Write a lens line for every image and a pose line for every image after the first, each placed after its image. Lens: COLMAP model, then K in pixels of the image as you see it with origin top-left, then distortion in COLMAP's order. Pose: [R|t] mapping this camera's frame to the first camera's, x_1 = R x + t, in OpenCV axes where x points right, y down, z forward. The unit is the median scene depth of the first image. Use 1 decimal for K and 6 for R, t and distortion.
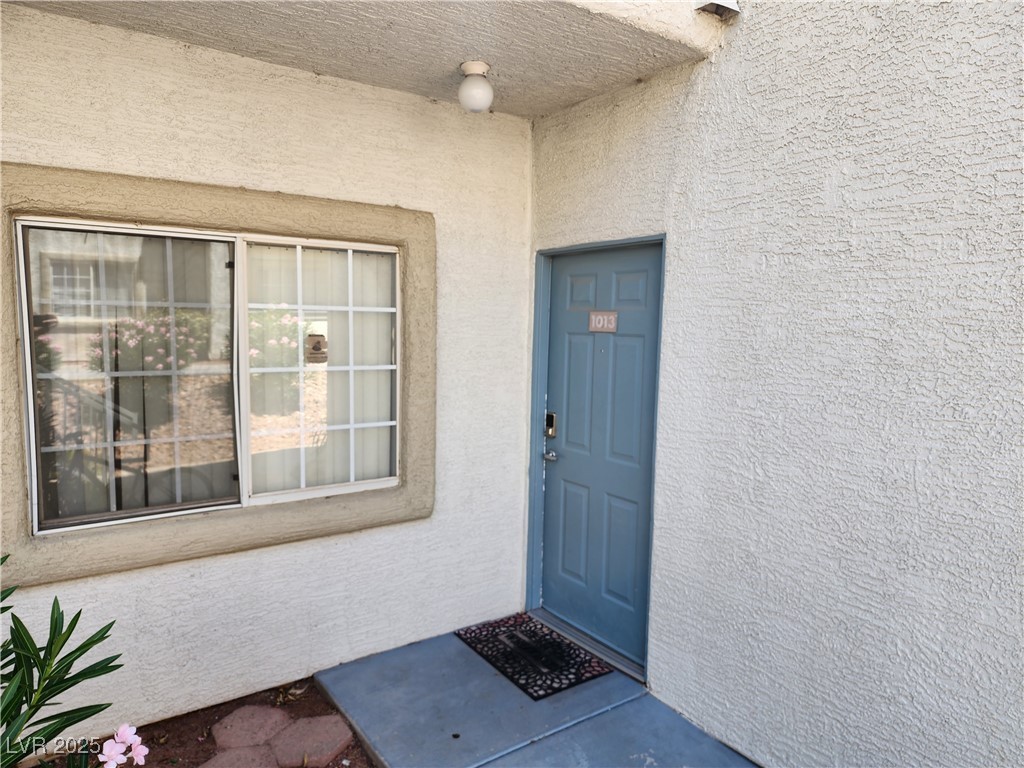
lens RADIAL K [[690.7, 0, 511.0], [0, 690.7, 378.1], [0, 0, 1]] dist [0.045497, -0.035637]
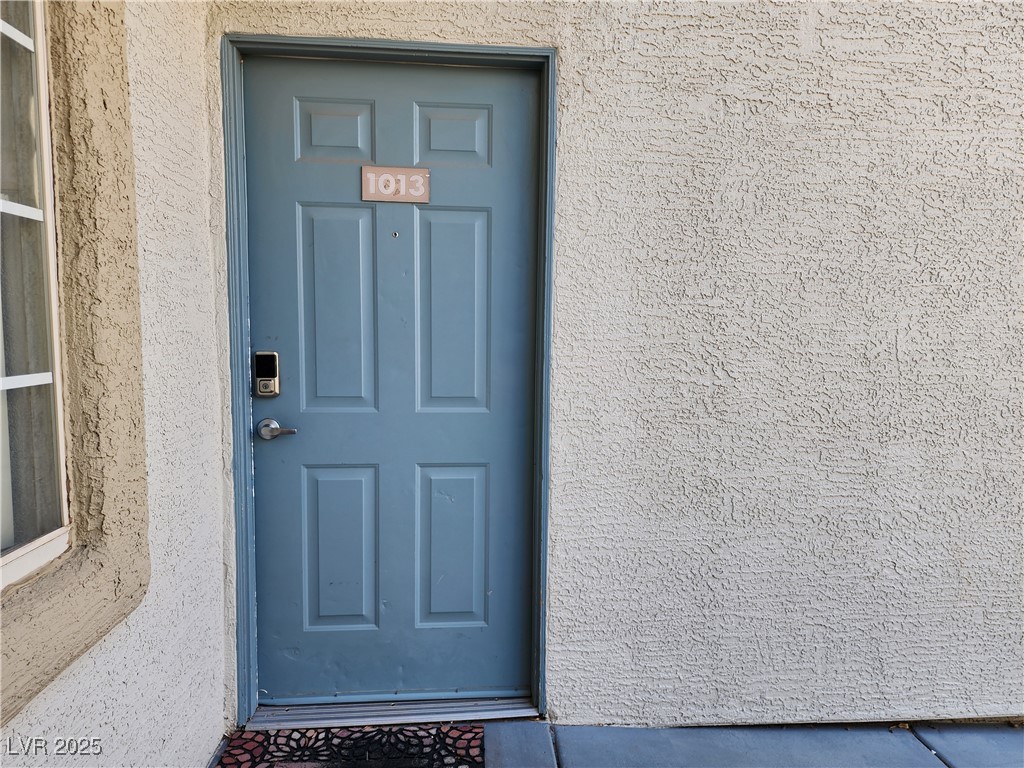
lens RADIAL K [[690.7, 0, 511.2], [0, 690.7, 388.7], [0, 0, 1]] dist [0.045497, -0.035637]
pose [[0.503463, -0.091586, 0.859149, -0.495025], [0.067488, 0.995497, 0.066572, 0.086933], [-0.861377, 0.024466, 0.507377, 0.856630]]
